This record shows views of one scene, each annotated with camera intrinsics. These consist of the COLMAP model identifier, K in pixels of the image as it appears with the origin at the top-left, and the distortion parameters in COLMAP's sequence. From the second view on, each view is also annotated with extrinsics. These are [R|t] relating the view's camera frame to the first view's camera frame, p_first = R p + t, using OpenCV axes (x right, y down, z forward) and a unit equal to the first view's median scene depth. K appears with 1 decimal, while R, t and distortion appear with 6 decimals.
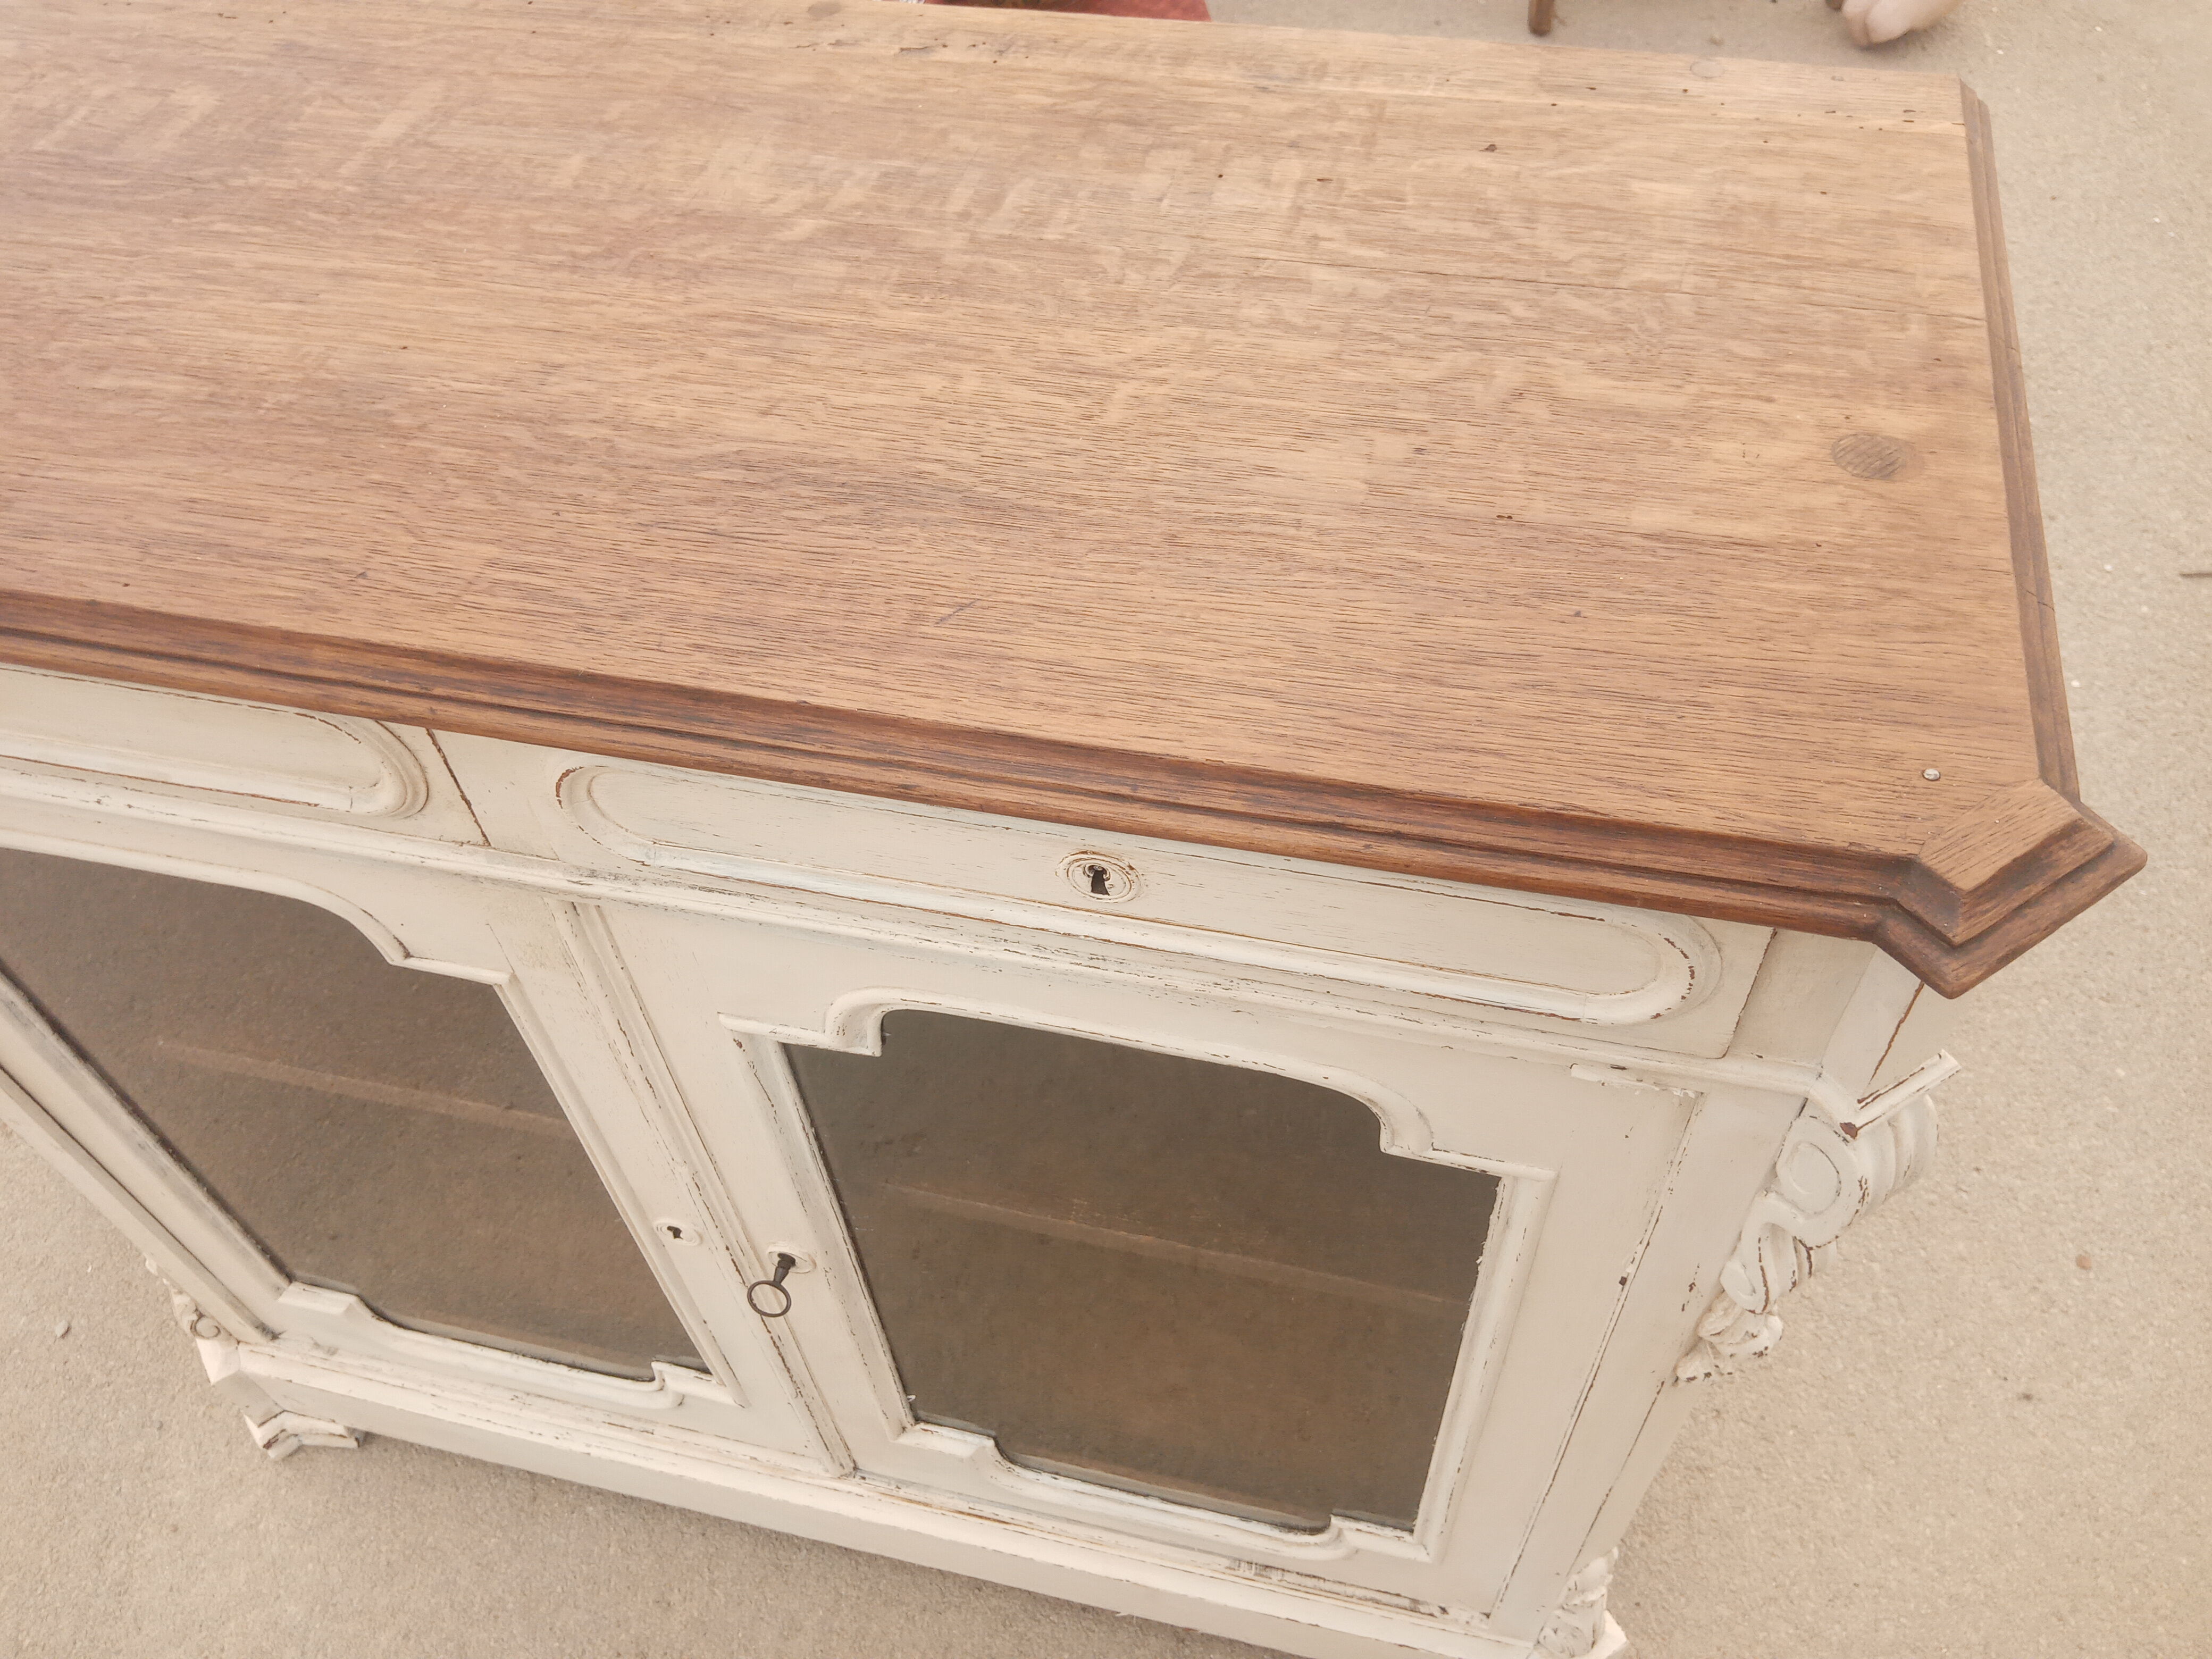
lens RADIAL K [[1785.3, 0, 1112.5], [0, 1785.3, 879.2], [0, 0, 1]] dist [0.041547, -0.091162]
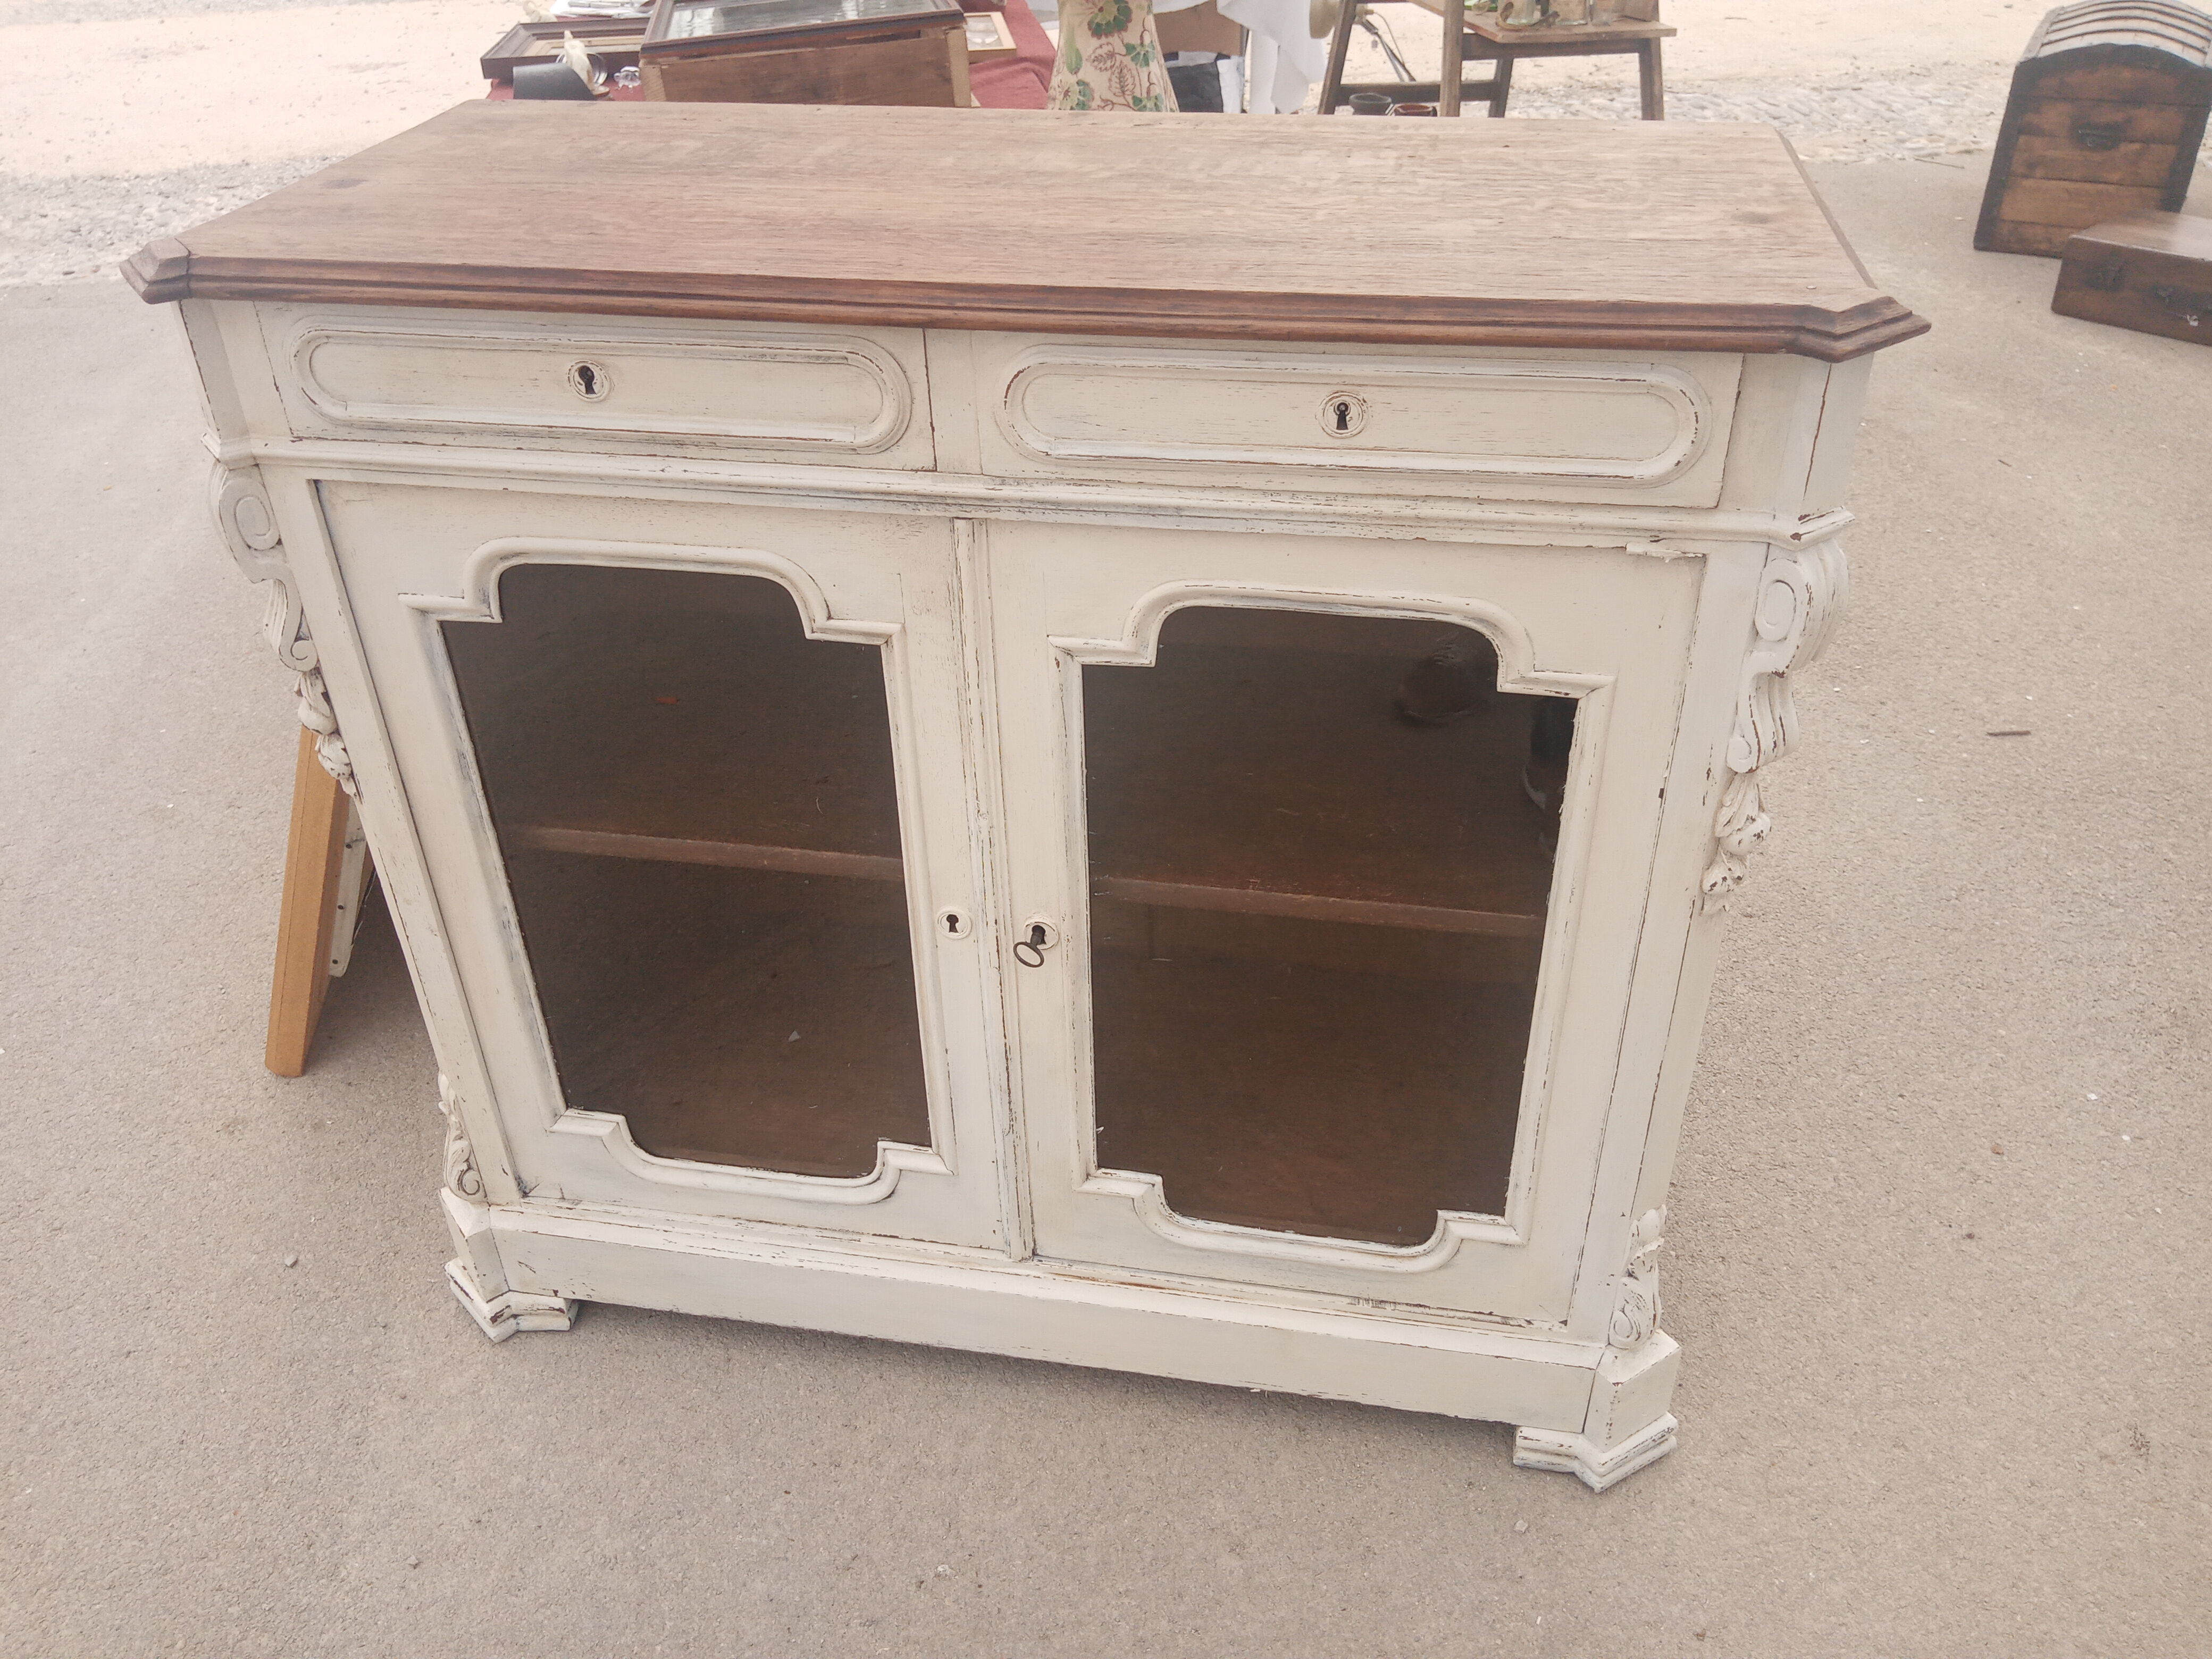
lens RADIAL K [[1785.3, 0, 1121.4], [0, 1785.3, 873.2], [0, 0, 1]] dist [0.041547, -0.091162]
pose [[0.997671, -0.008269, 0.067713, -0.179774], [0.028364, 0.953034, -0.301532, 0.492965], [-0.062040, 0.302750, 0.951049, -0.248850]]
